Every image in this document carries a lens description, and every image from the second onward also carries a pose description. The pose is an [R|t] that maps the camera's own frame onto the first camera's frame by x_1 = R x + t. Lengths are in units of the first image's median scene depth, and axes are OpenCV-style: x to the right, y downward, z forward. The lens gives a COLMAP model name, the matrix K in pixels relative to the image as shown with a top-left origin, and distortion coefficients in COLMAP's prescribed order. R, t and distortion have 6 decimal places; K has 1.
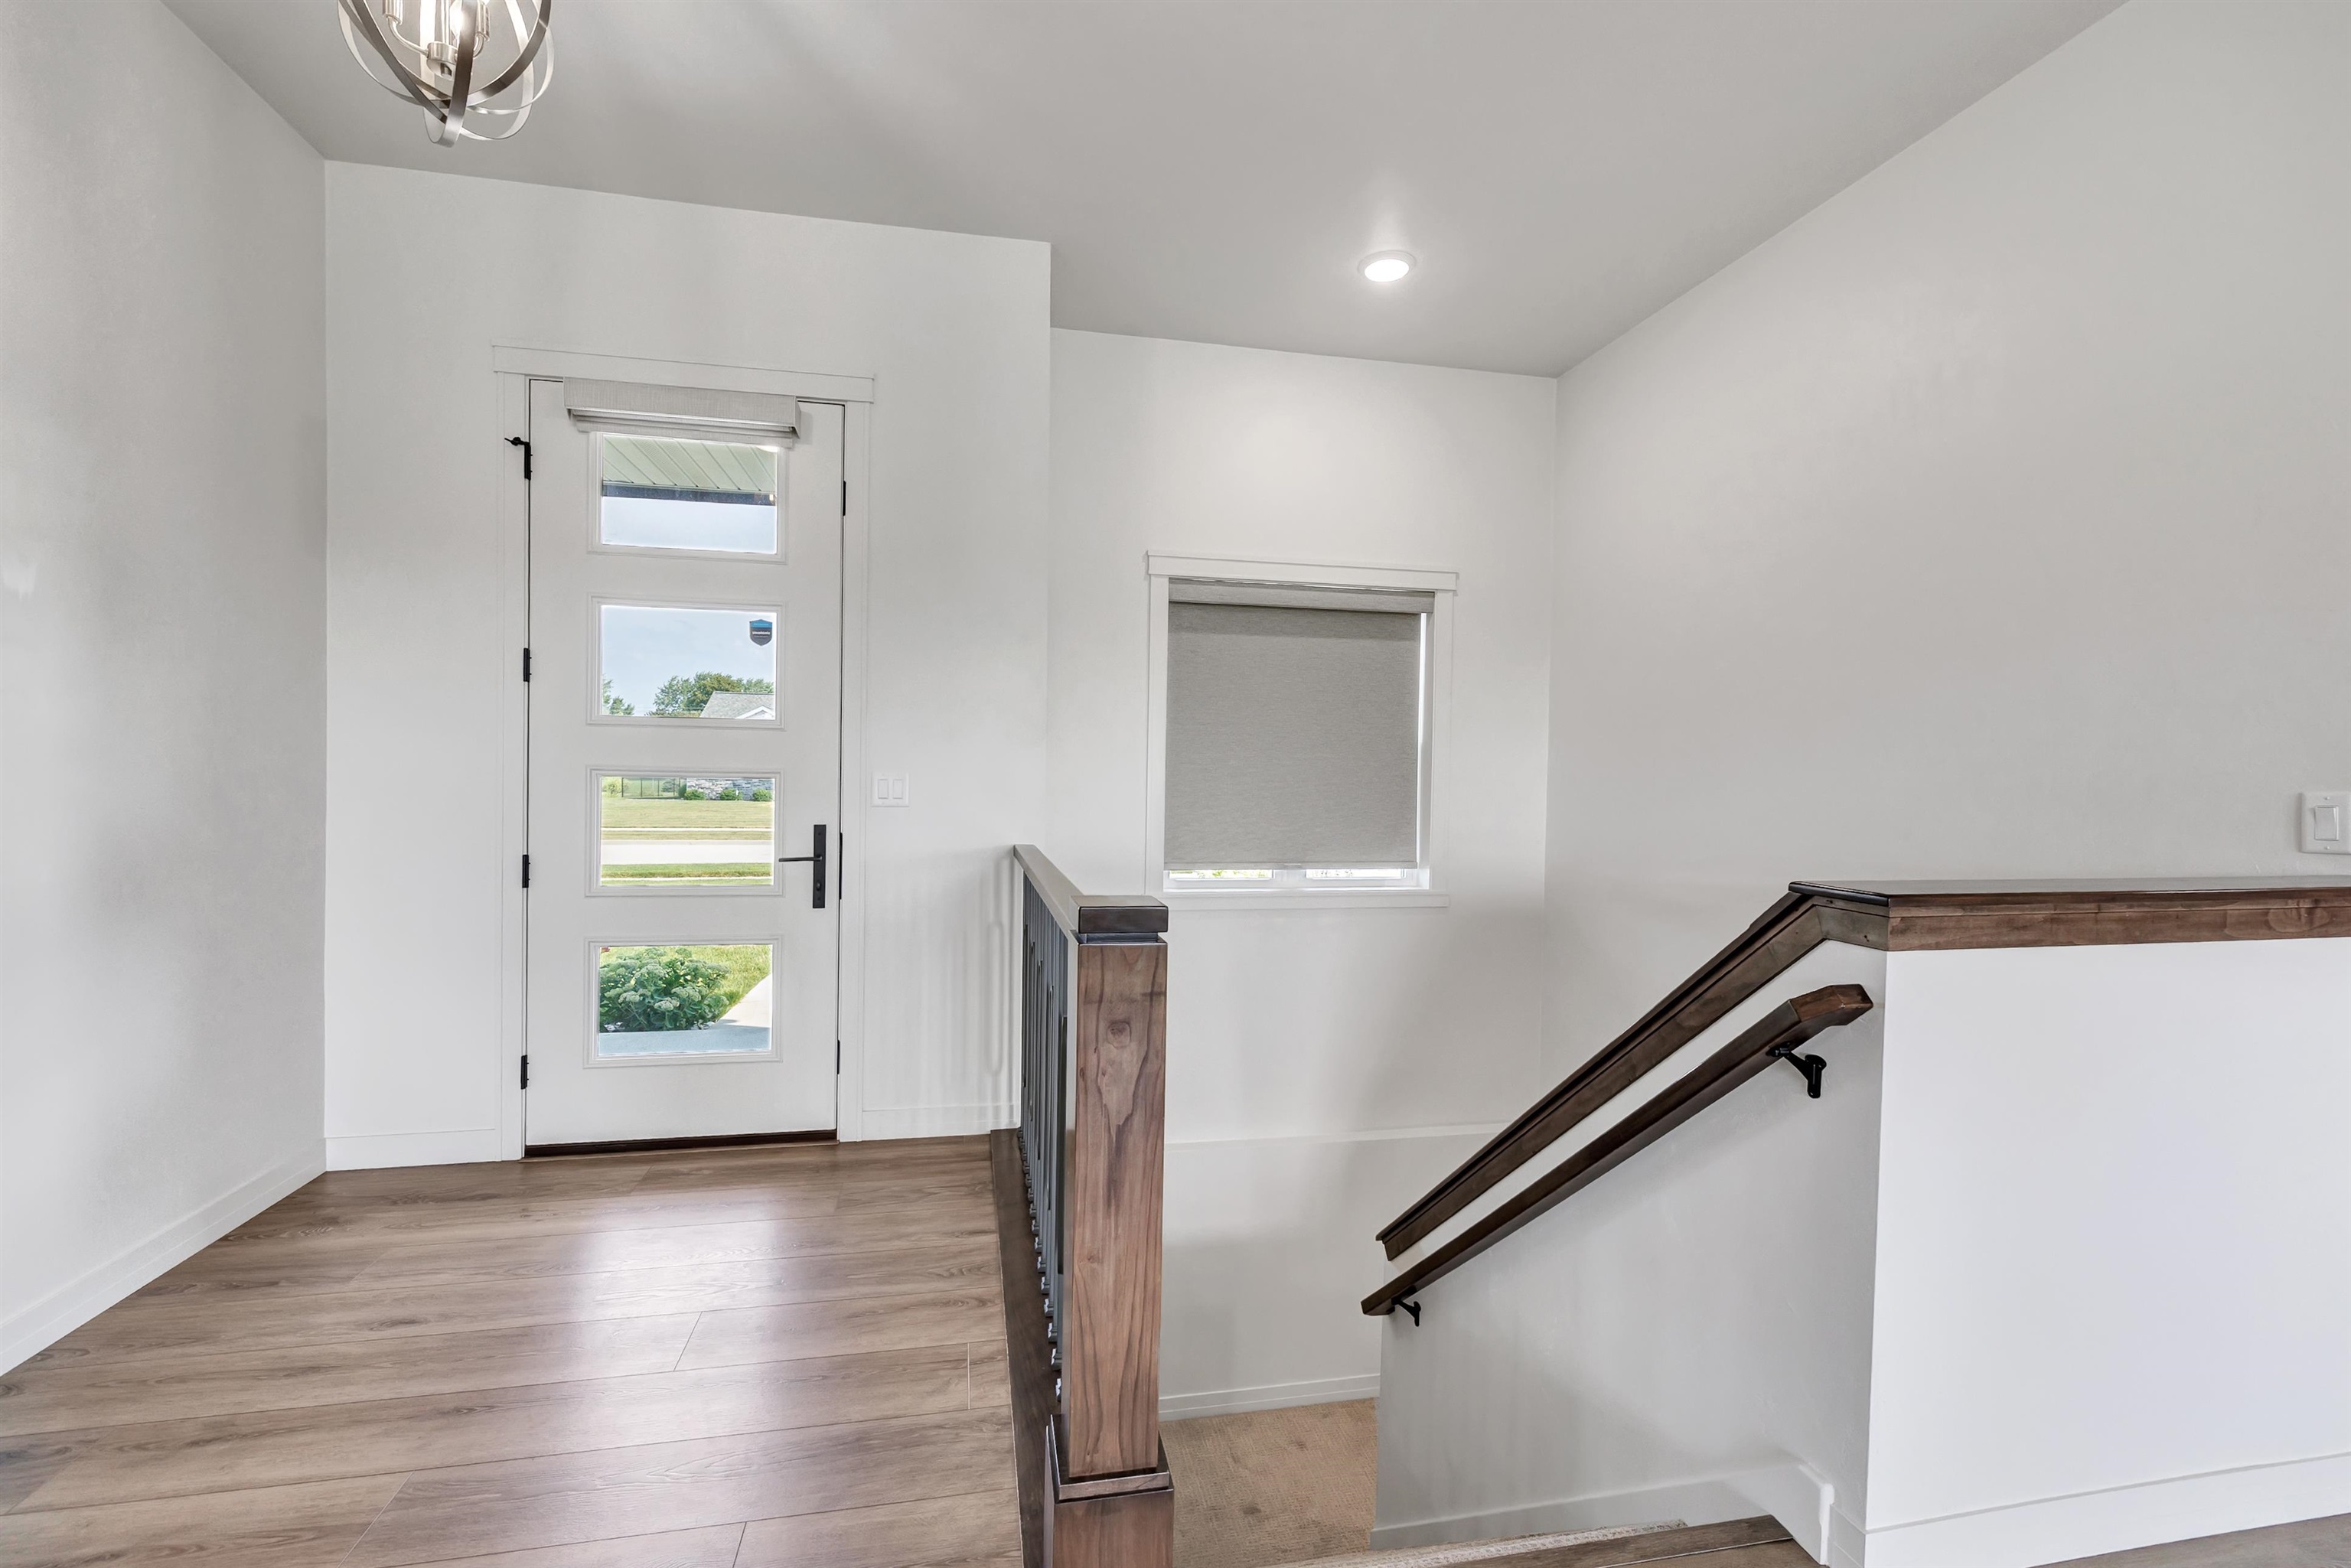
lens RADIAL K [[958.3, 0, 1148.6], [0, 958.3, 788.4], [0, 0, 1]] dist [-0.000139, 0.000768]
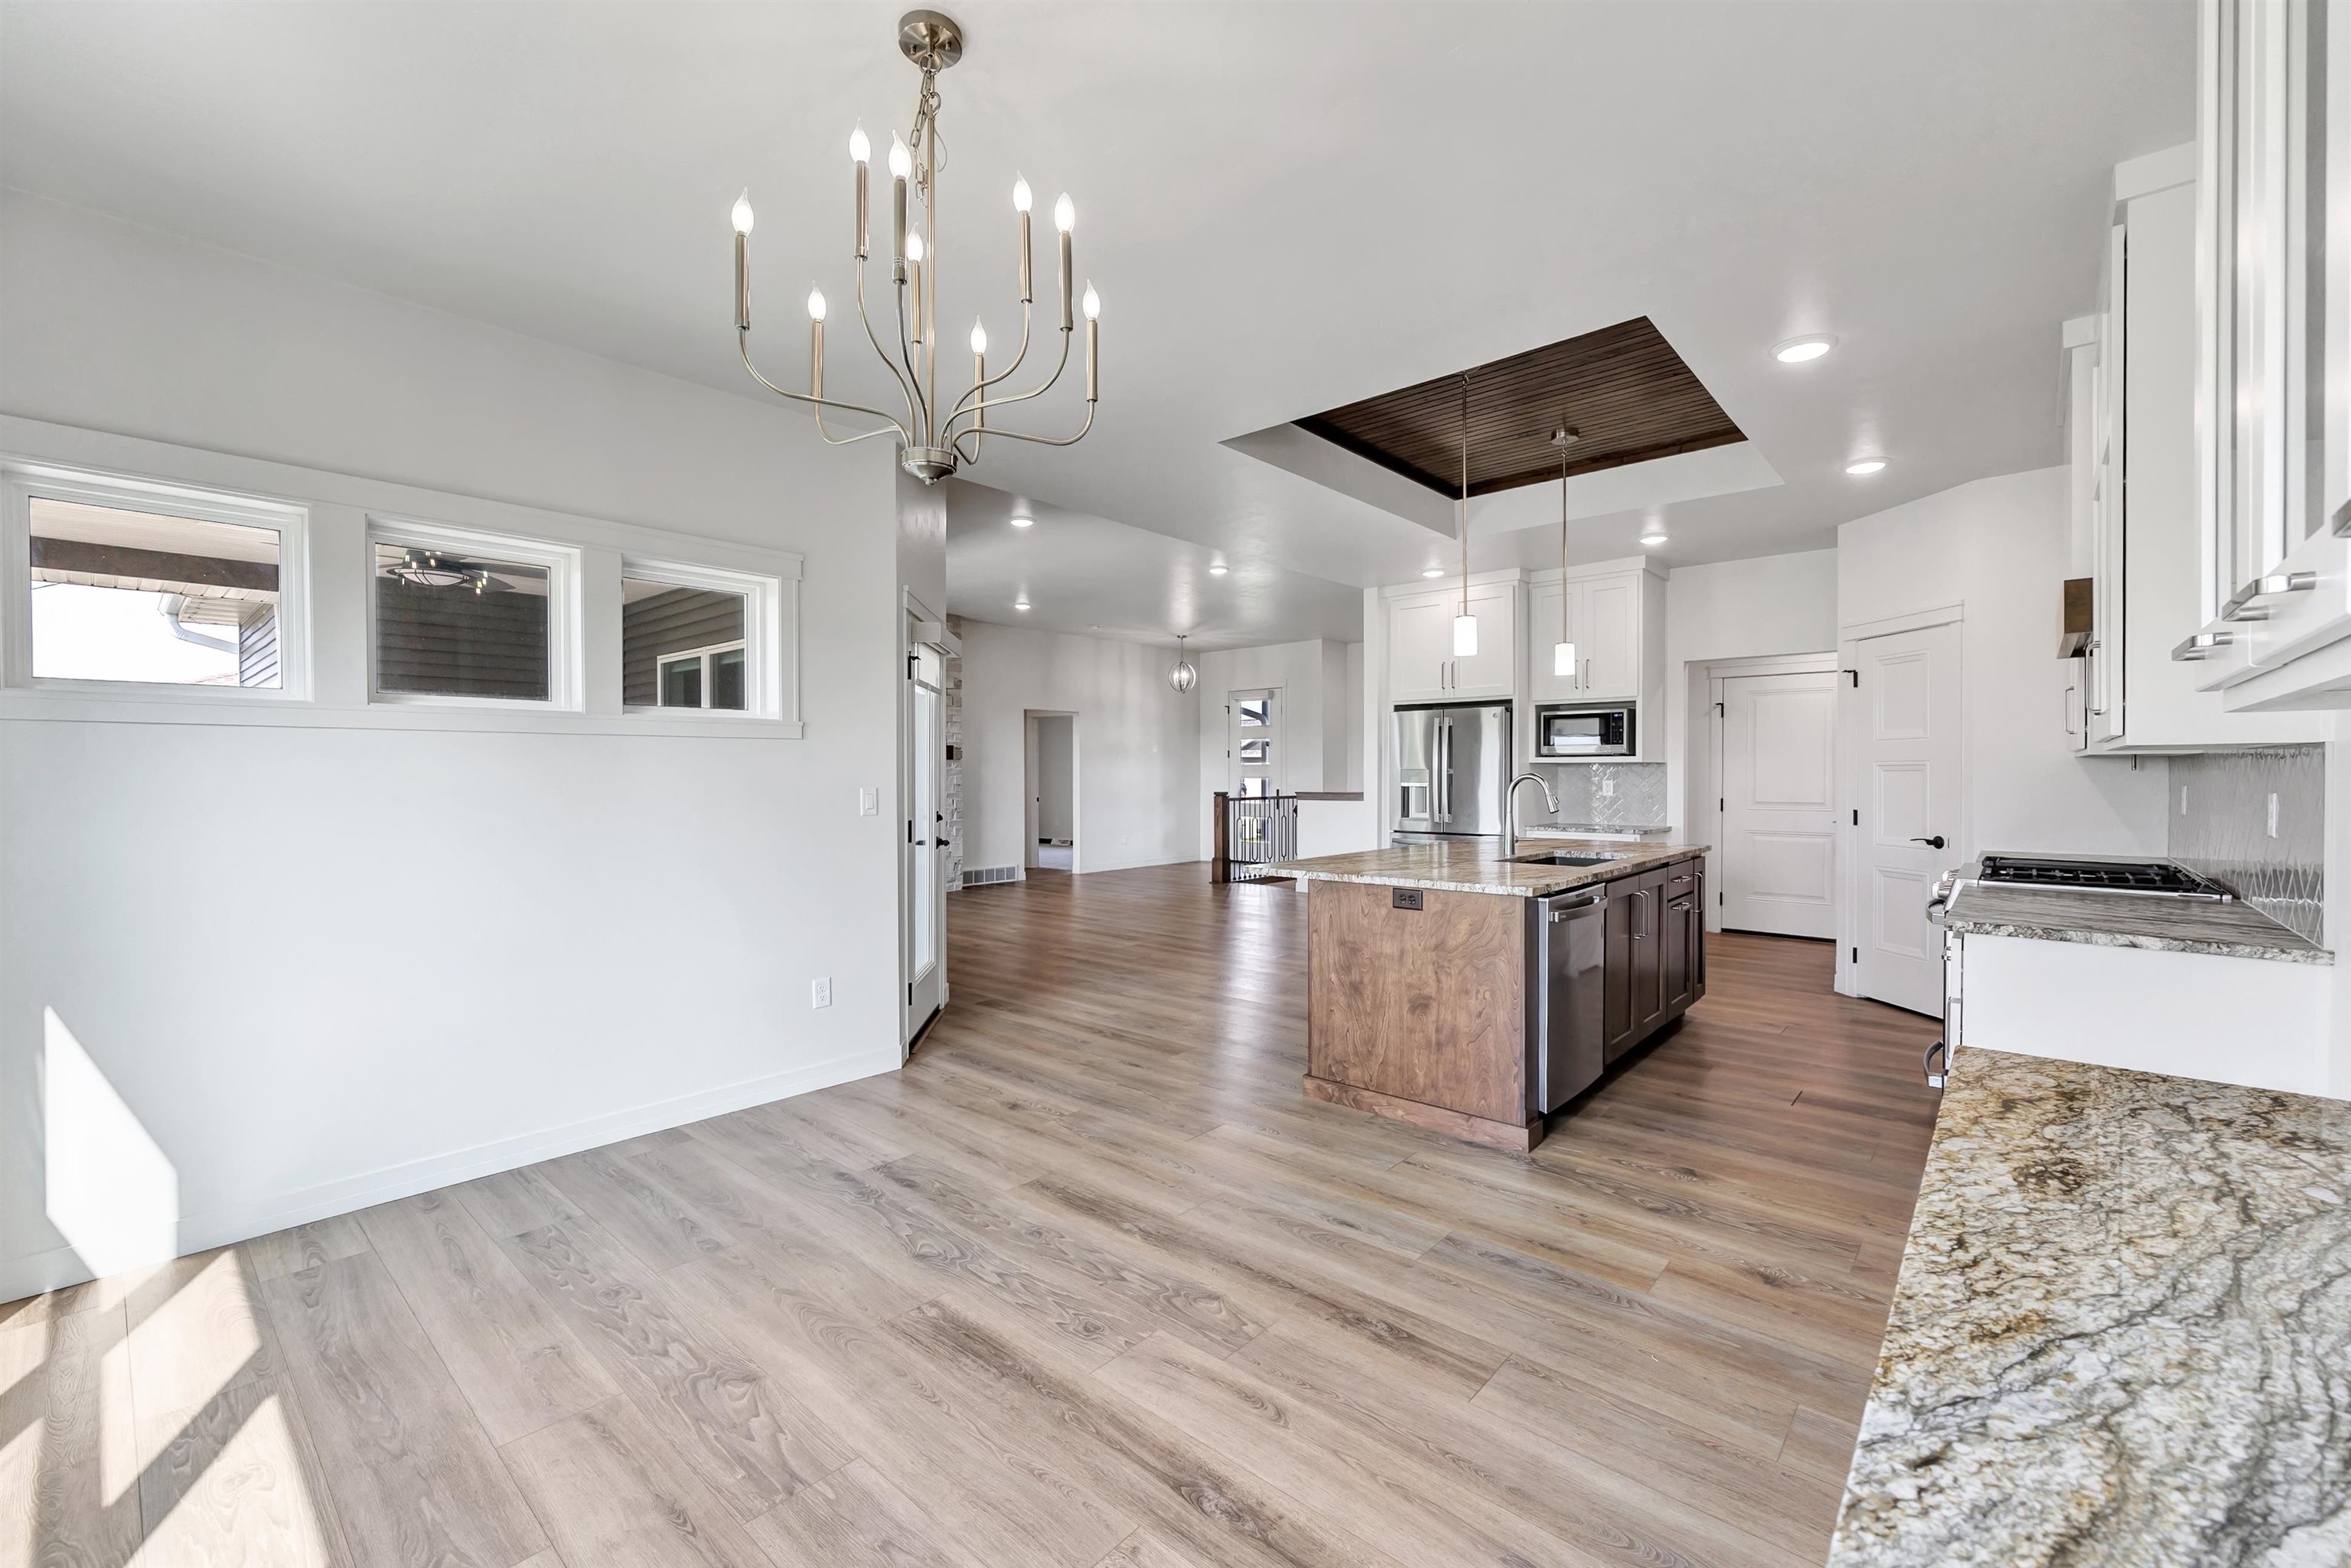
lens RADIAL K [[958.3, 0, 1210.0], [0, 958.3, 784.2], [0, 0, 1]] dist [-0.000139, 0.000768]
pose [[0.604241, -0.005272, -0.796784, 2.697386], [-0.000728, 0.999974, -0.007168, 0.046687], [0.796801, 0.004911, 0.604221, -1.668955]]
